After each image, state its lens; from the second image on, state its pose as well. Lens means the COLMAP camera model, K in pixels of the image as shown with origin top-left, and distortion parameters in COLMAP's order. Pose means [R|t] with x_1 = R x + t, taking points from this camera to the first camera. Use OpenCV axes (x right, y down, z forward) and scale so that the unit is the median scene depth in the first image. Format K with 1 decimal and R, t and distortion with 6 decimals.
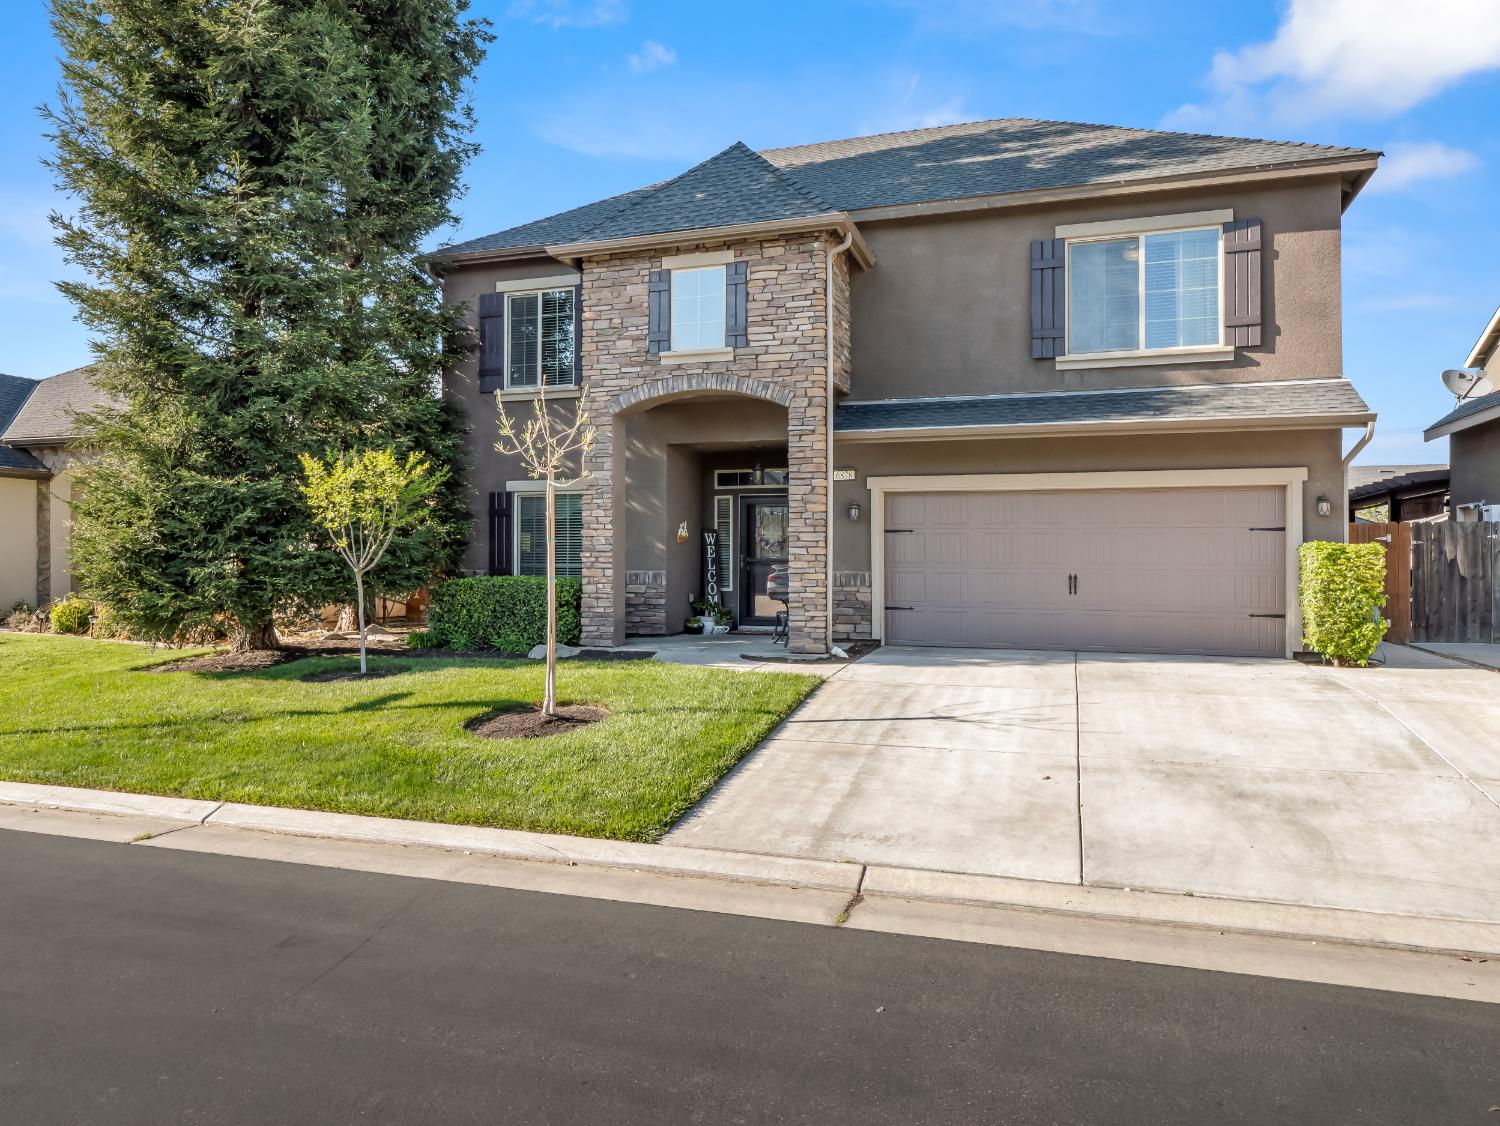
lens RADIAL K [[967.5, 0, 753.0], [0, 967.5, 559.5], [0, 0, 1]] dist [-0.000158, -0.000001]
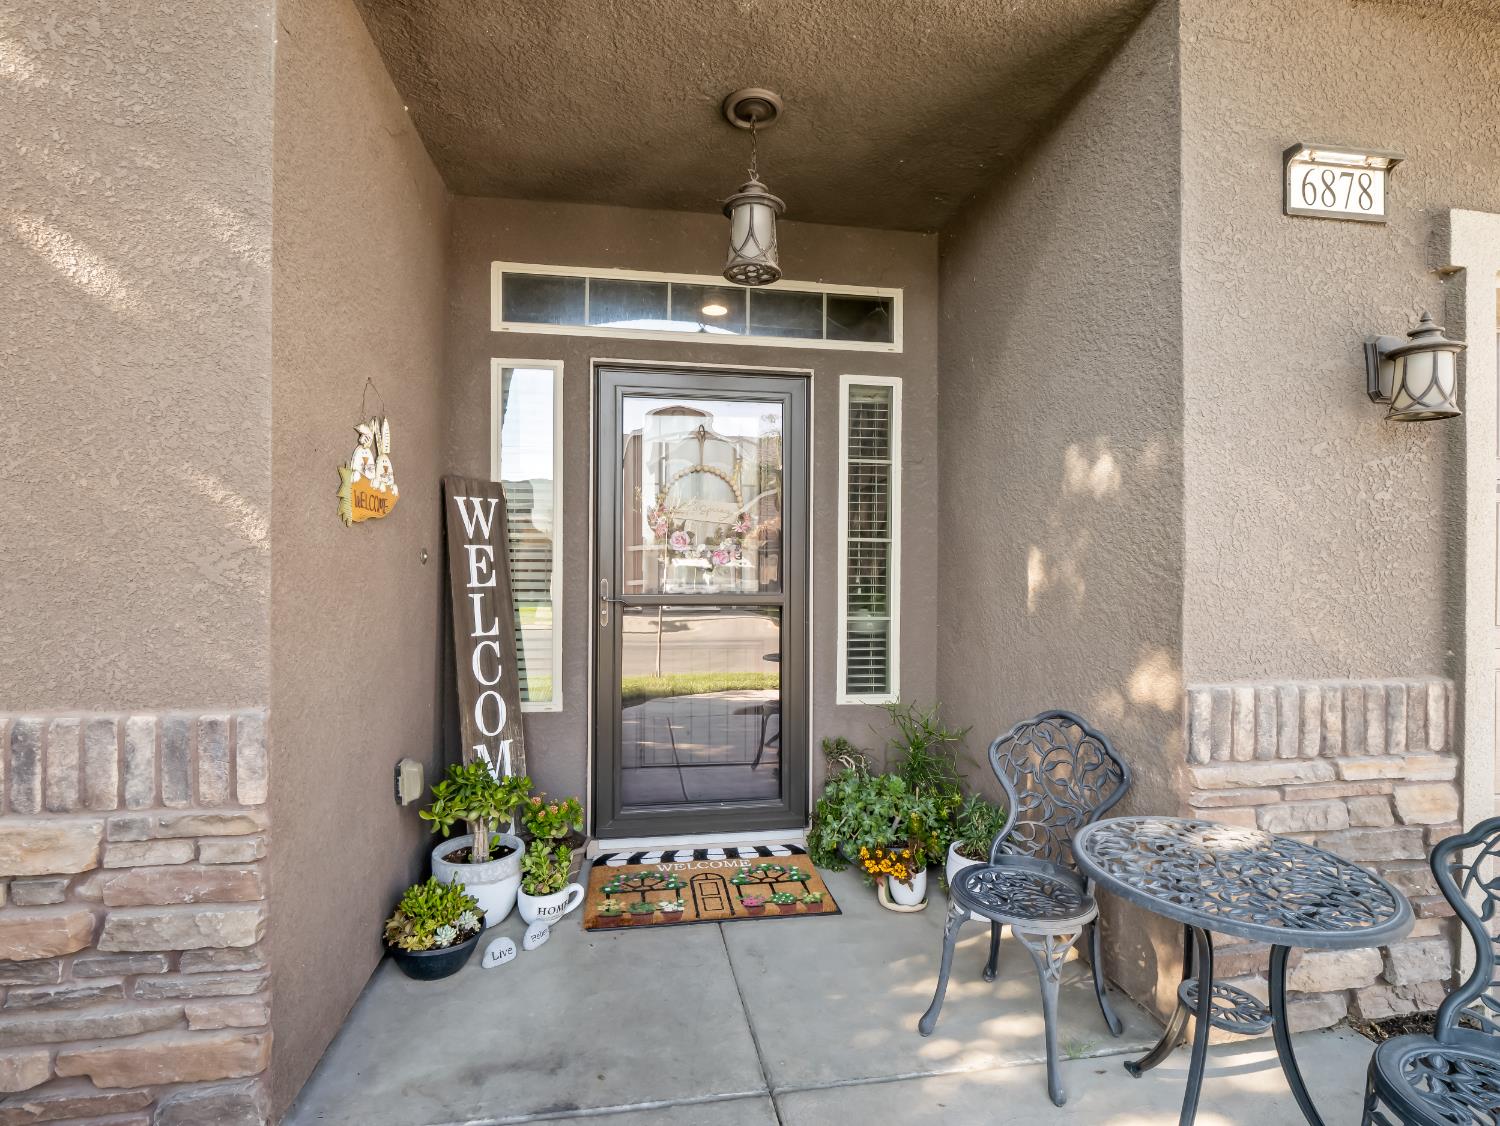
lens RADIAL K [[727.2, 0, 743.8], [0, 727.2, 558.6], [0, 0, 1]] dist [-0.010850, -0.003683]
pose [[0.887190, 0.001745, 0.461400, -0.072357], [0.001328, 0.999979, -0.006334, -0.009305], [-0.461402, 0.006232, 0.887170, 0.822084]]
